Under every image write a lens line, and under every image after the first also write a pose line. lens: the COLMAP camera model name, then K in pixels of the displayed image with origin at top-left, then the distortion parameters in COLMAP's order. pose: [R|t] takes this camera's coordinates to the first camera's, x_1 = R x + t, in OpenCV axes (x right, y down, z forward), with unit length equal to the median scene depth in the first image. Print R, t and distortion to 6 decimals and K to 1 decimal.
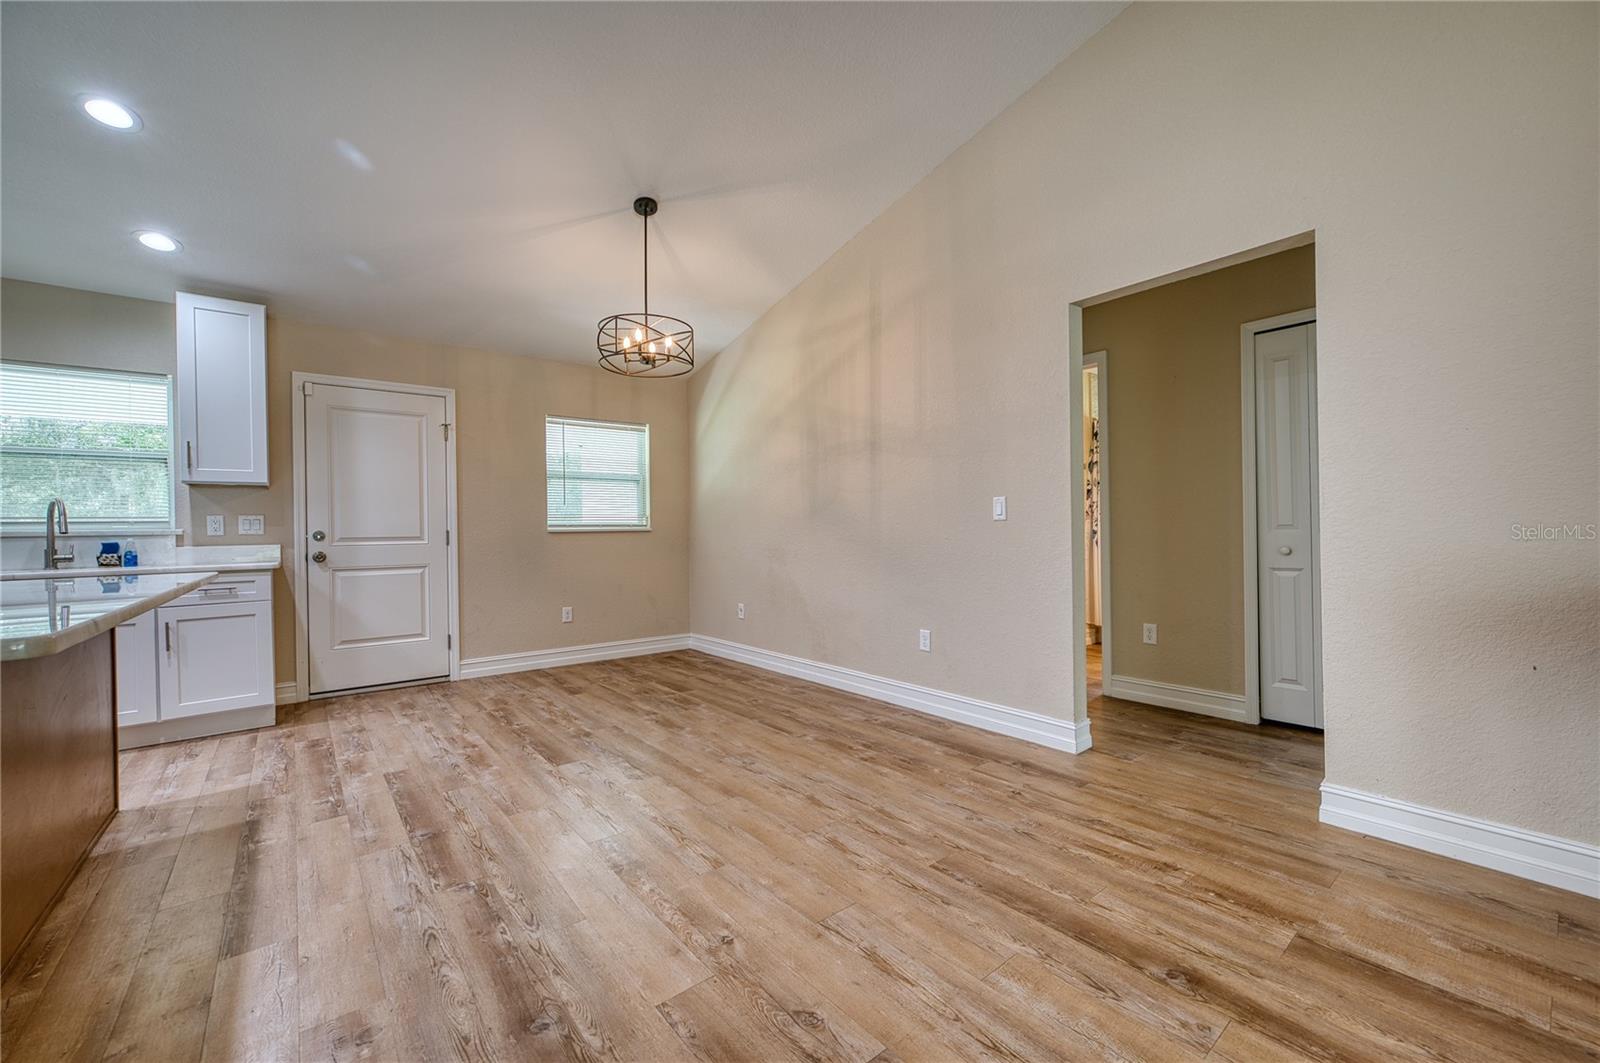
lens RADIAL K [[633.1, 0, 808.6], [0, 633.1, 536.4], [0, 0, 1]] dist [-0.002643, 0.001197]
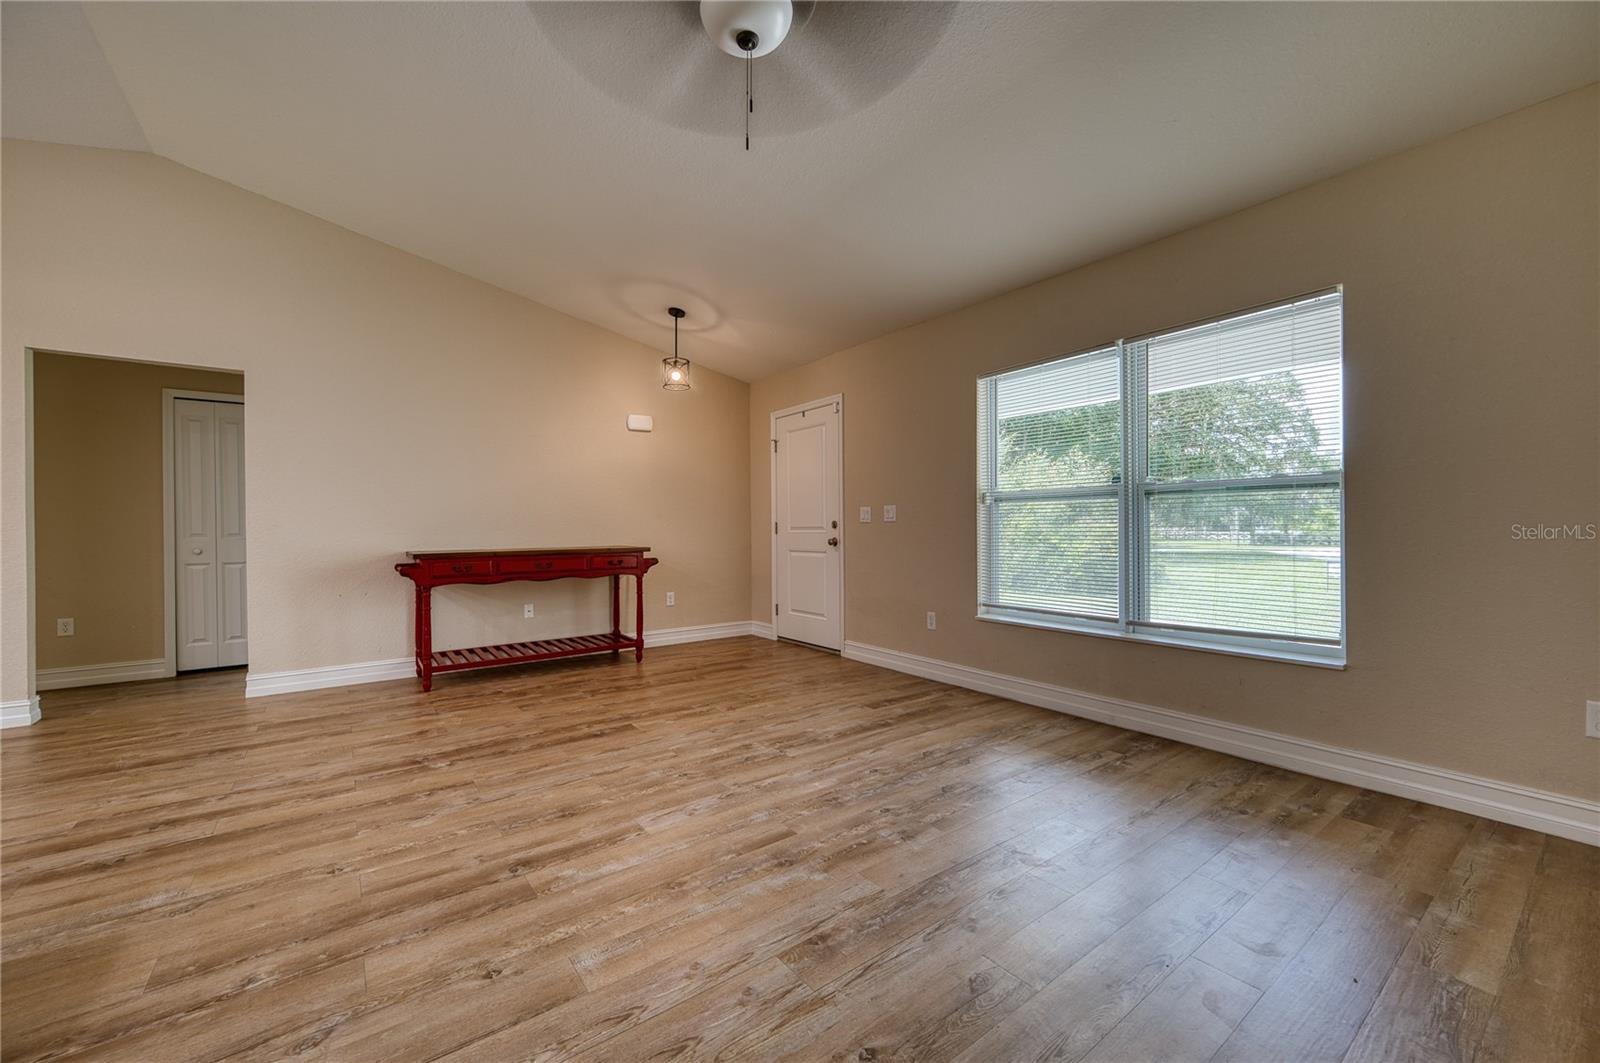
lens RADIAL K [[633.1, 0, 792.5], [0, 633.1, 527.3], [0, 0, 1]] dist [-0.002643, 0.001197]
pose [[0.059558, 0.013369, 0.998135, -0.629898], [0.008798, 0.999864, -0.013917, -0.000627], [-0.998186, 0.009610, 0.059432, -0.466814]]
